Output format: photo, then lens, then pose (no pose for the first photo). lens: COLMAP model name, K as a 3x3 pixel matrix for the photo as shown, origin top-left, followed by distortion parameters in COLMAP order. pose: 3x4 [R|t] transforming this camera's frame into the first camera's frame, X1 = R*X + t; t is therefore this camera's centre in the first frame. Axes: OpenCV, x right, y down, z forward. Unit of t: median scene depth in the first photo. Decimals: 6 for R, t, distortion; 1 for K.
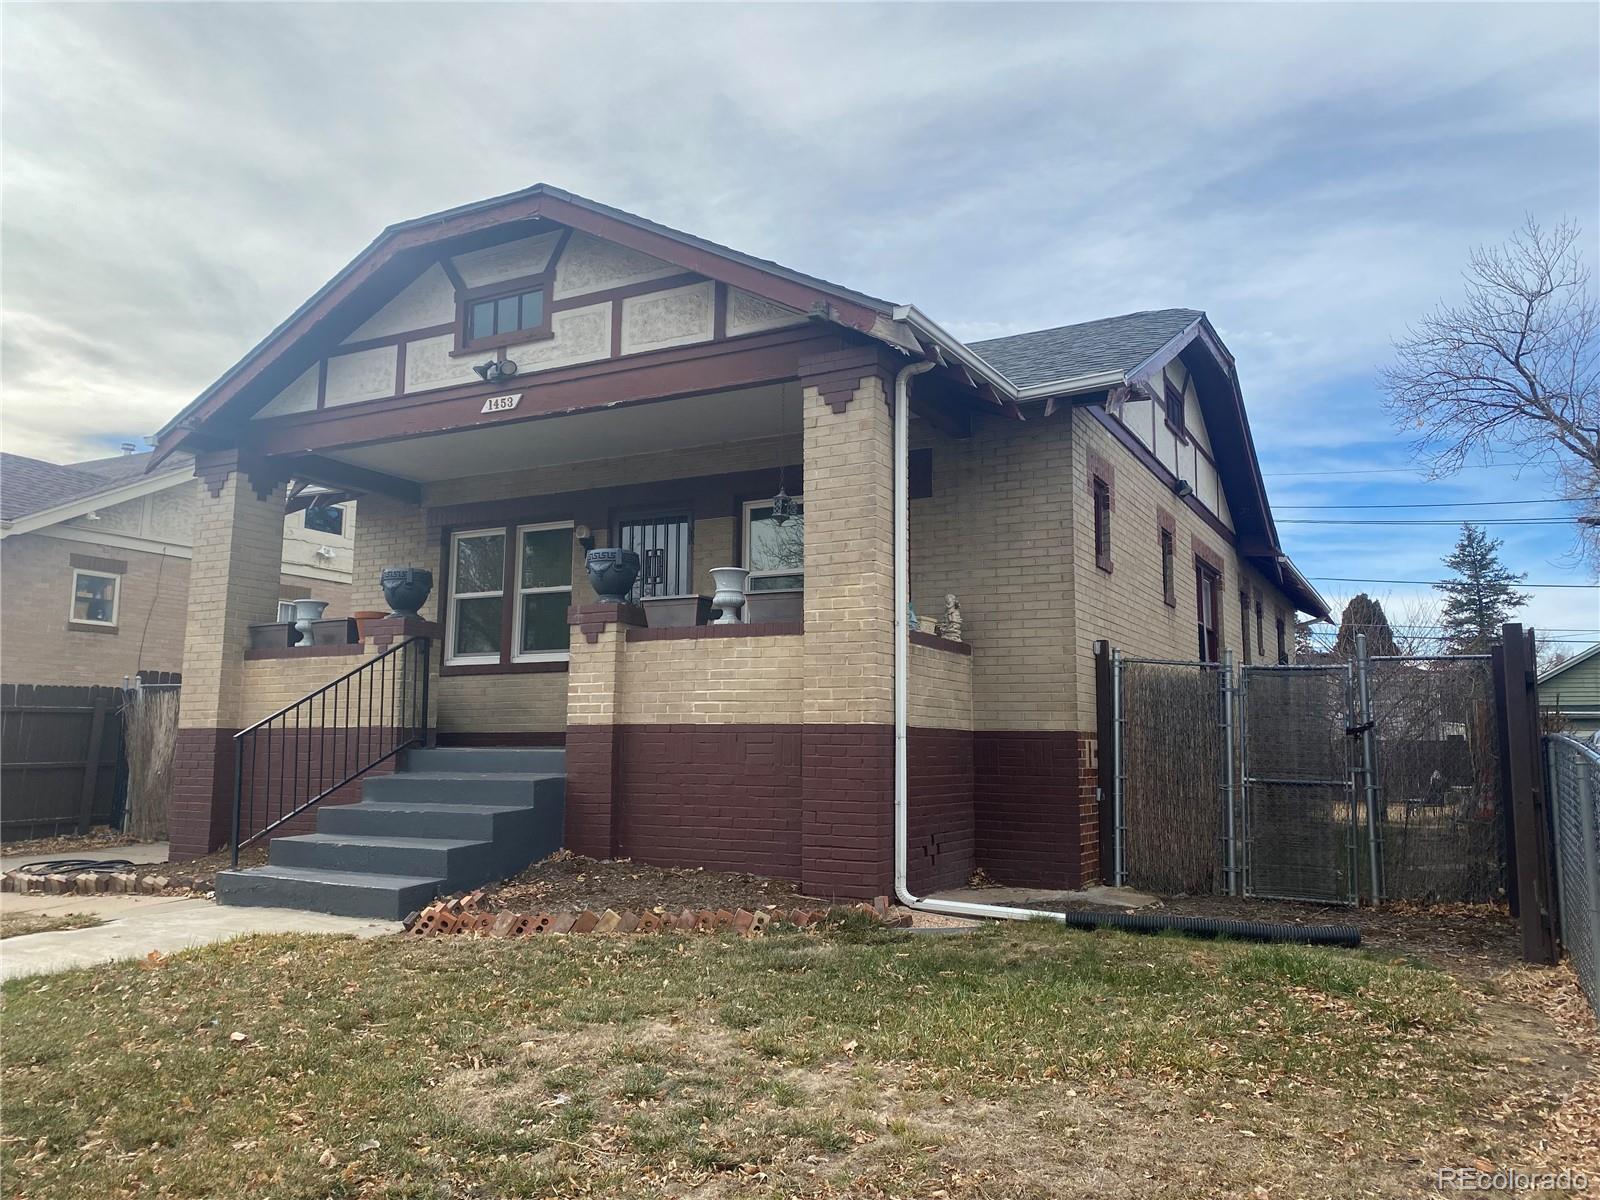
lens RADIAL K [[1200.6, 0, 800.0], [0, 1200.6, 600.0], [0, 0, 1]] dist [0.051360, 0.001263]
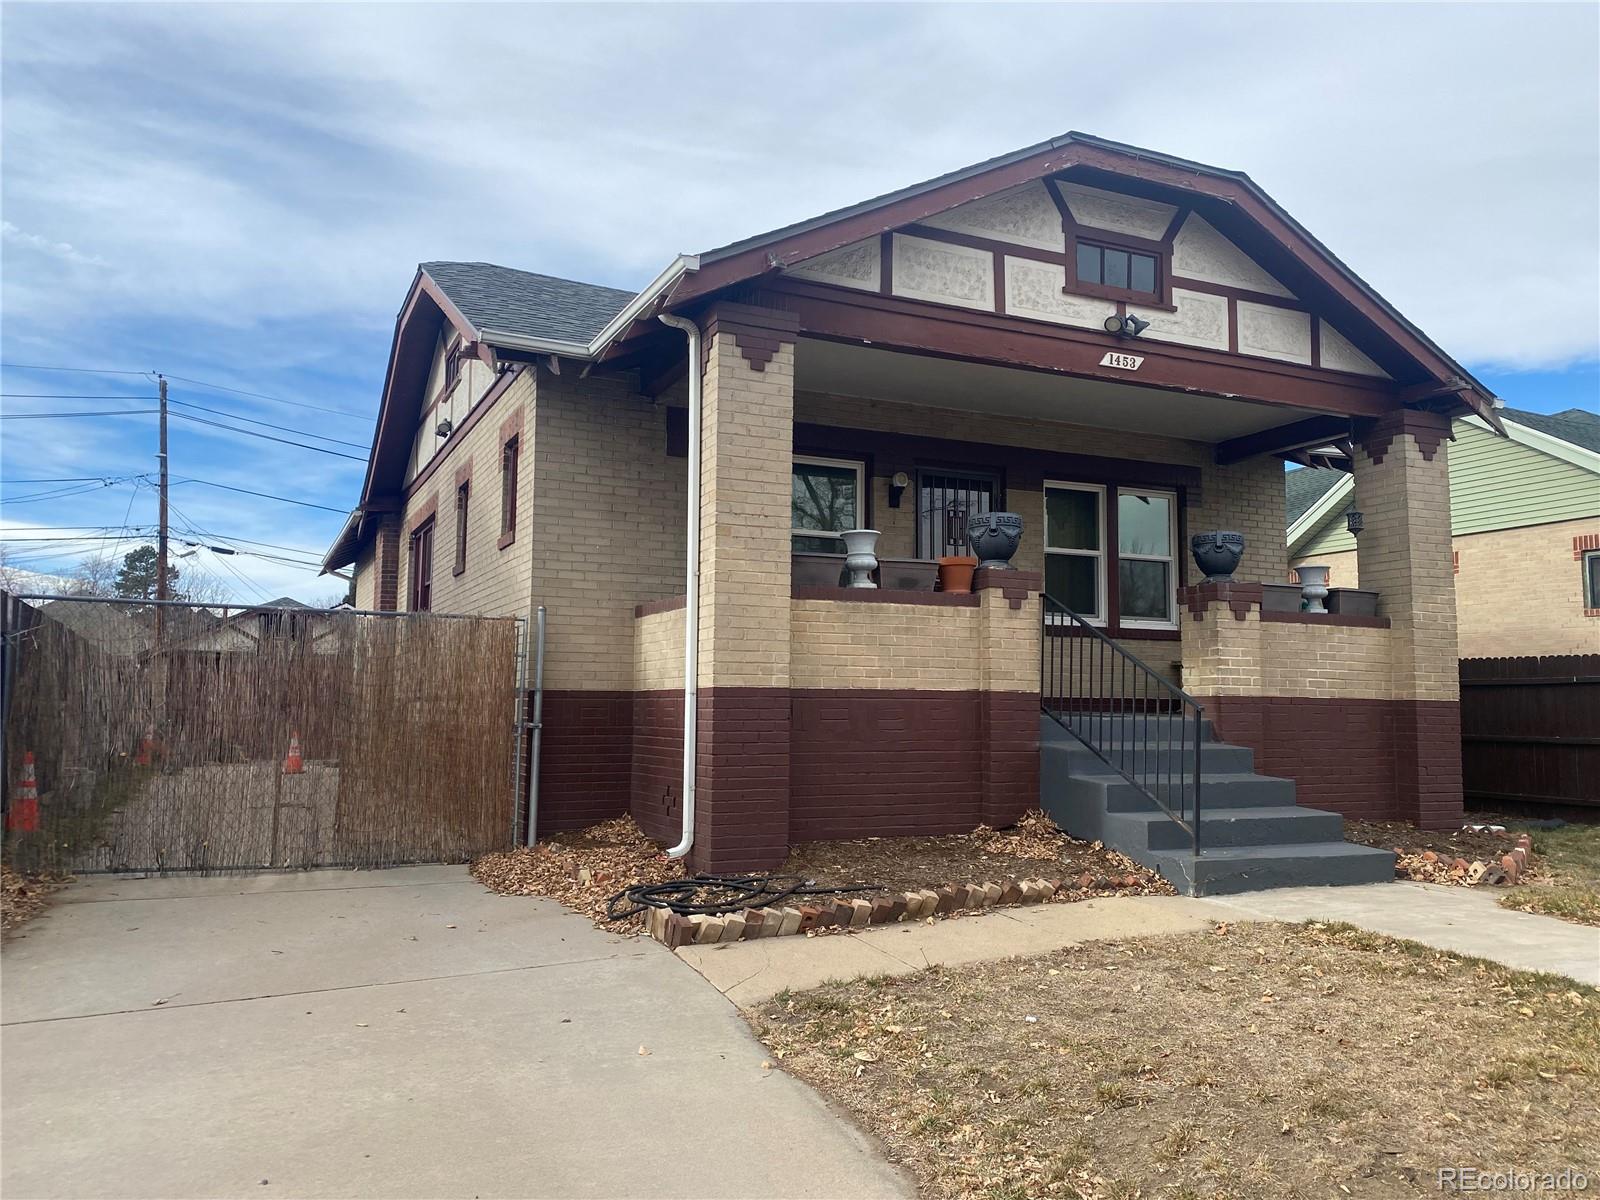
lens RADIAL K [[1218.0, 0, 800.0], [0, 1218.0, 600.0], [0, 0, 1]] dist [0.021055, -0.001846]
pose [[0.604677, 0.070804, 0.793317, -1.154519], [-0.103068, 0.994622, -0.010210, 0.063052], [-0.789774, -0.075592, 0.608723, 0.589498]]
